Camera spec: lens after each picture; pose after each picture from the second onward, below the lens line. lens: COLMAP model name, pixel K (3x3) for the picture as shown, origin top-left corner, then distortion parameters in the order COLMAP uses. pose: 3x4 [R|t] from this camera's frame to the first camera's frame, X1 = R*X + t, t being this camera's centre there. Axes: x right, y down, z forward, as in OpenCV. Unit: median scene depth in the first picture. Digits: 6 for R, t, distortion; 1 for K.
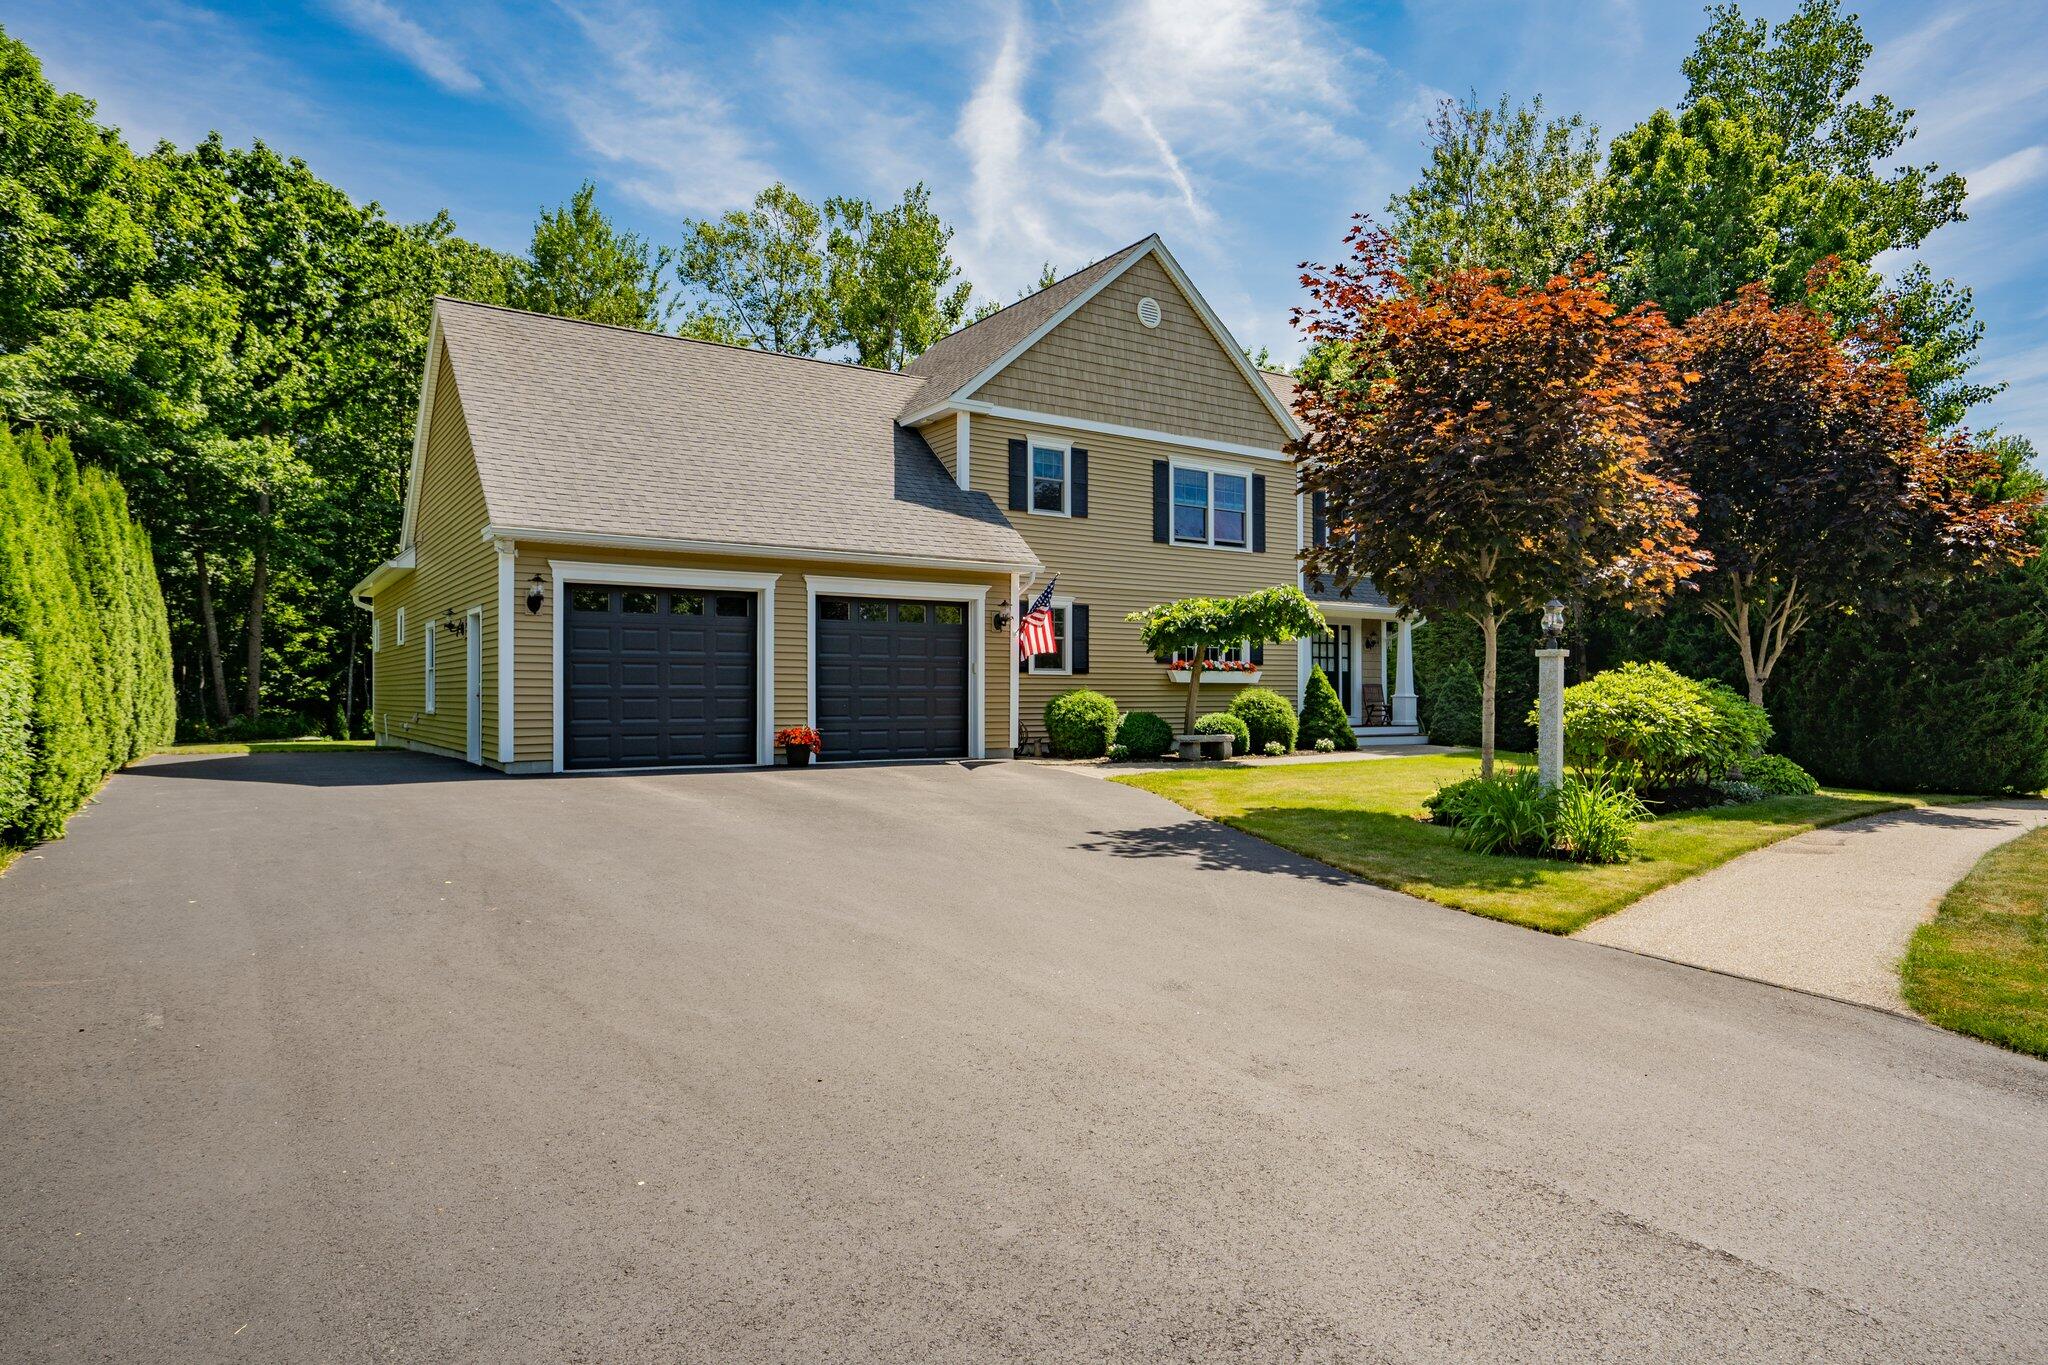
lens RADIAL K [[1216.6, 0, 1023.8], [0, 1216.6, 695.4], [0, 0, 1]] dist [-0.034792, -0.004036]
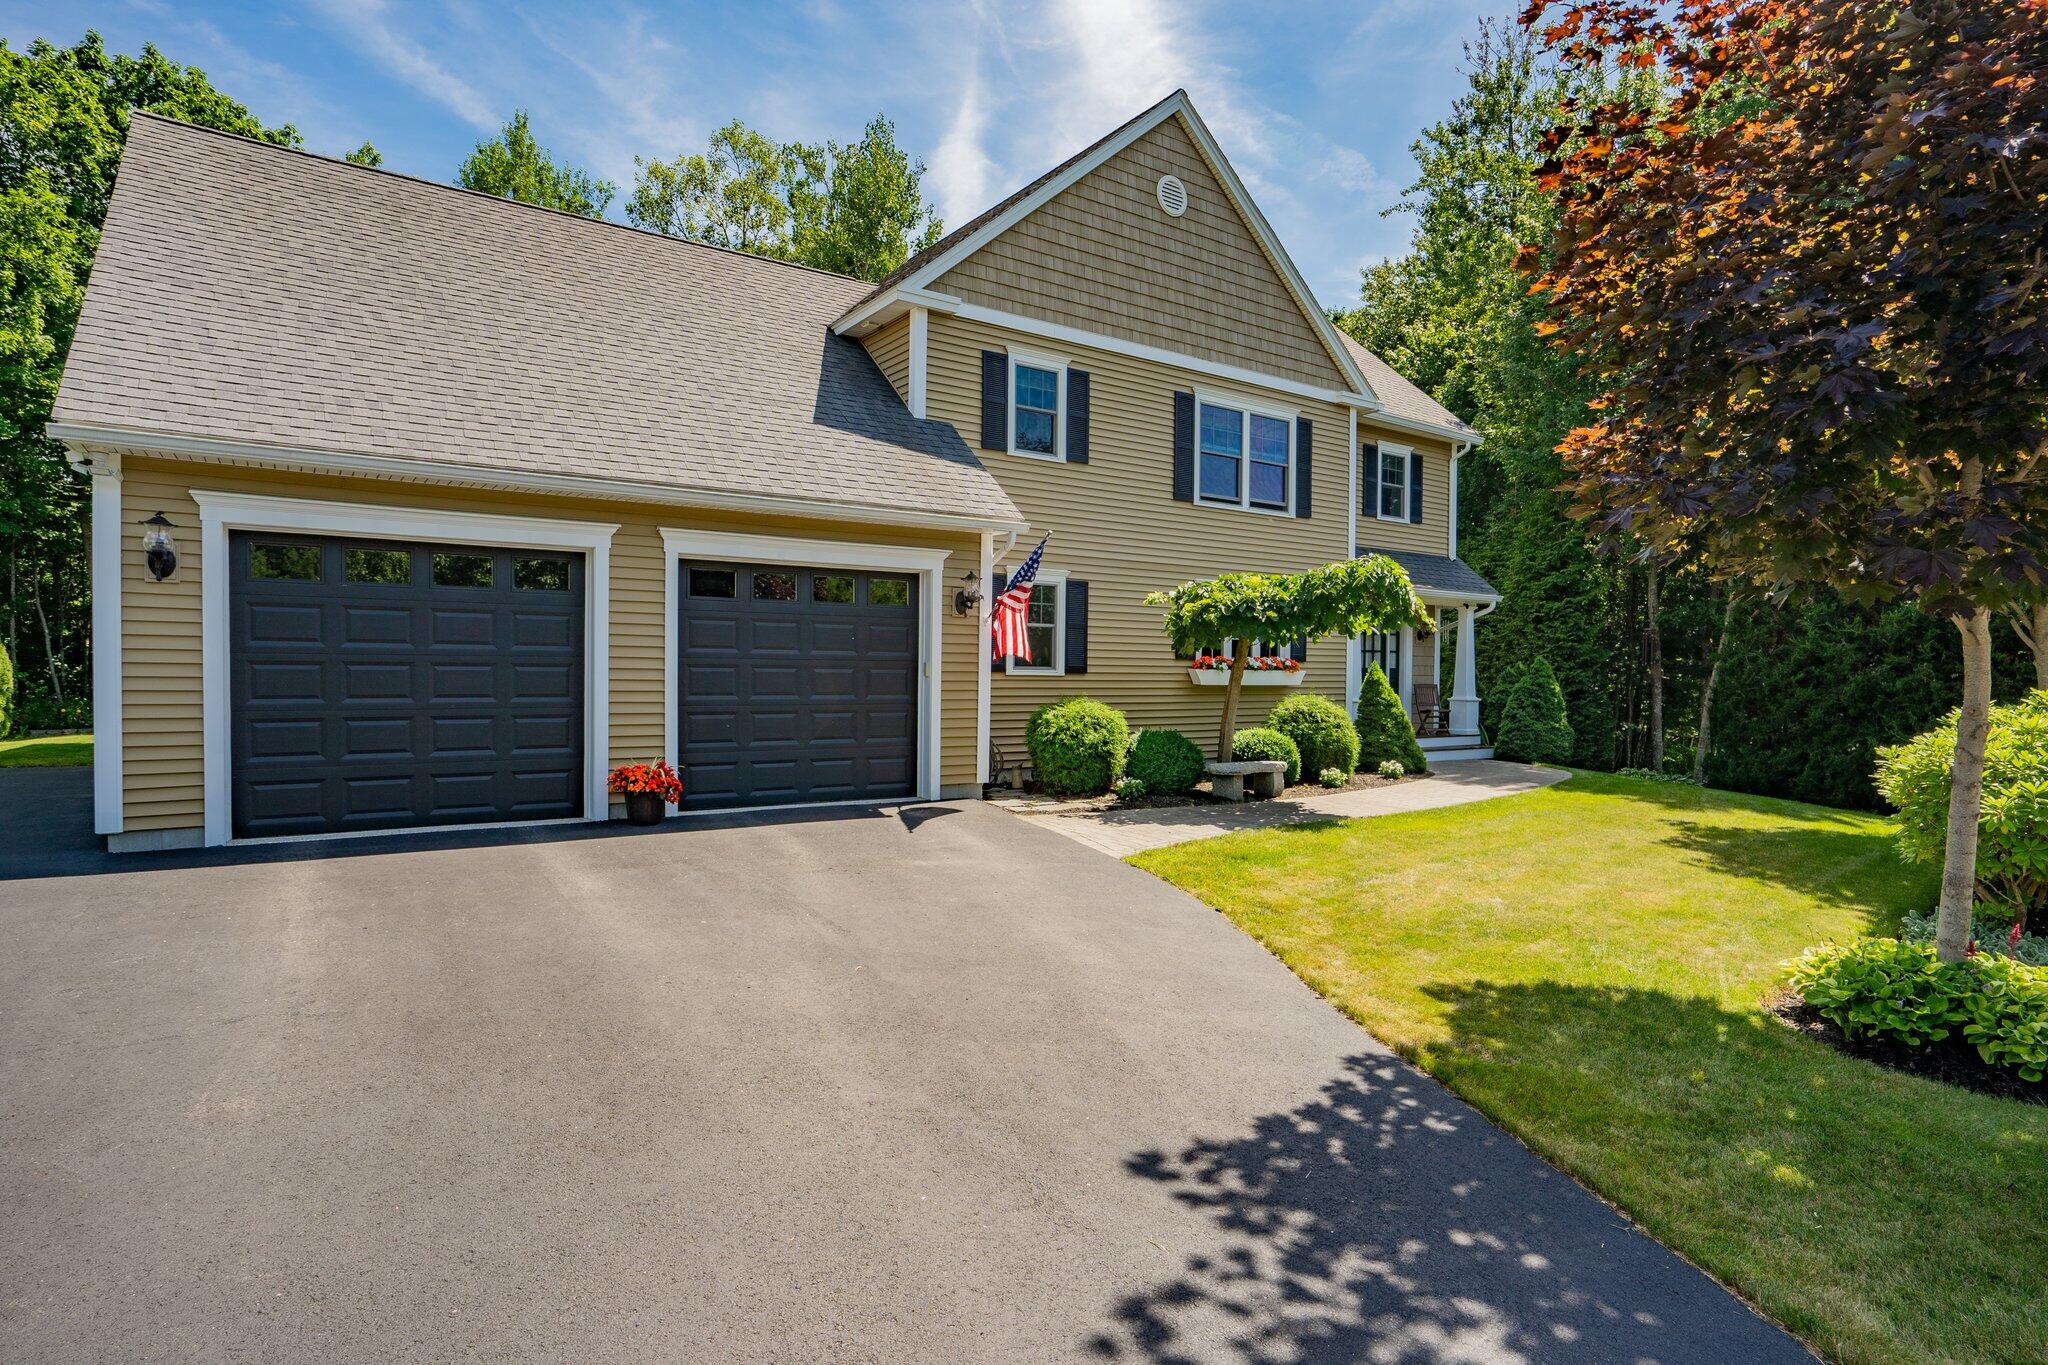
lens RADIAL K [[1110.1, 0, 1043.5], [0, 1110.1, 685.5], [0, 0, 1]] dist [-0.030012, 0.005078]
pose [[0.999396, 0.011623, 0.032735, 0.004872], [-0.012158, 0.999795, 0.016207, -0.022064], [-0.032540, -0.016595, 0.999333, 0.330952]]
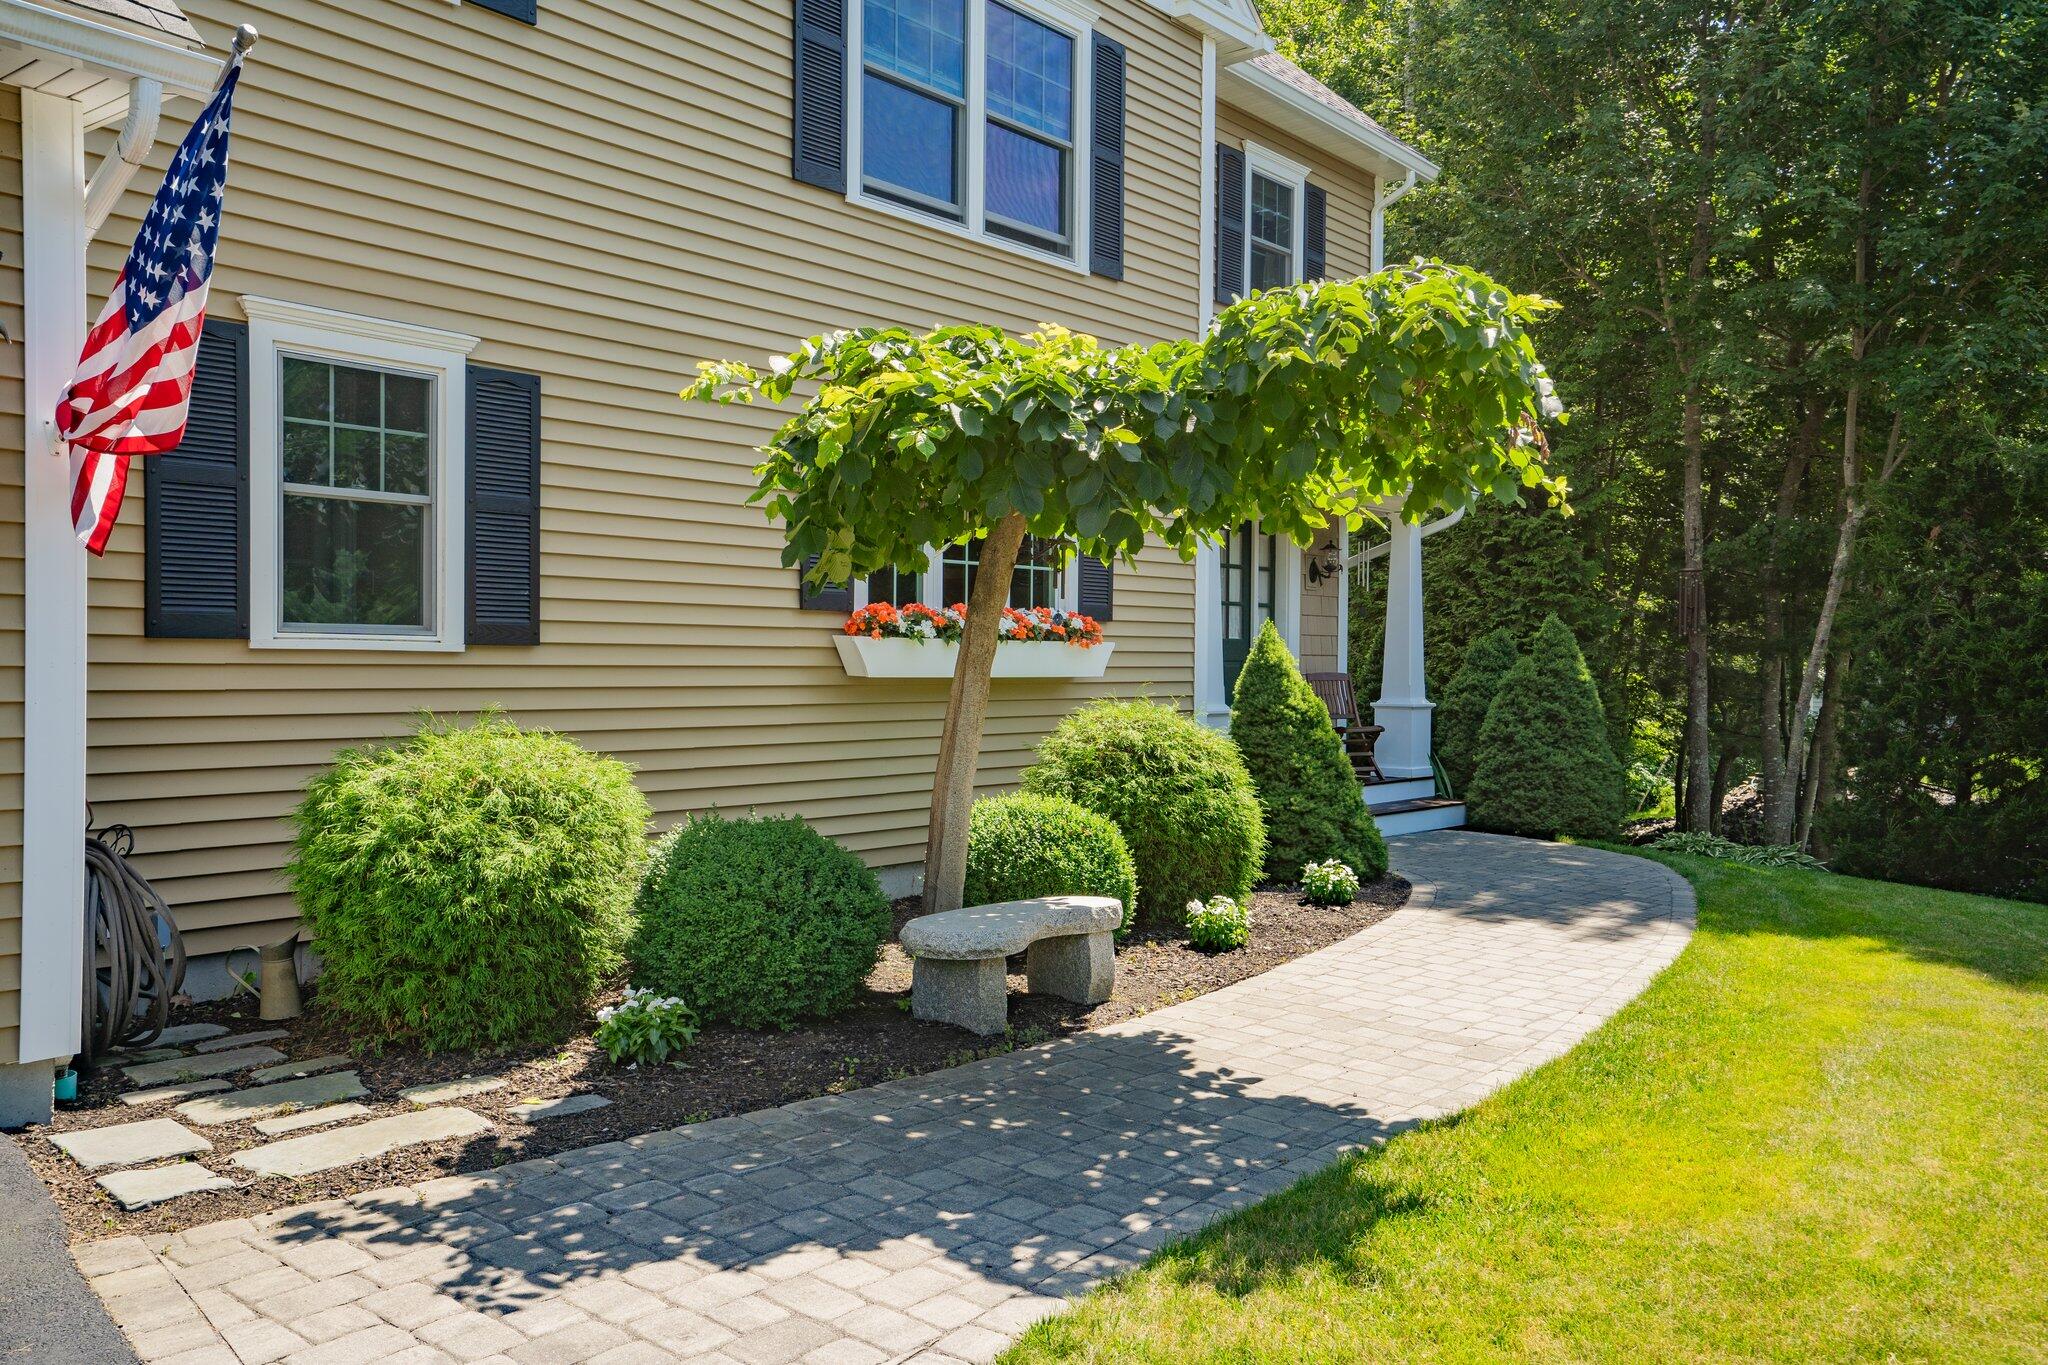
lens RADIAL K [[1635.9, 0, 1030.1], [0, 1635.9, 675.5], [0, 0, 1]] dist [0.007781, 0.001640]
pose [[0.959929, 0.007820, 0.280136, 0.058041], [-0.012053, 0.999838, 0.013390, -0.018176], [-0.279985, -0.016230, 0.959867, 0.660172]]
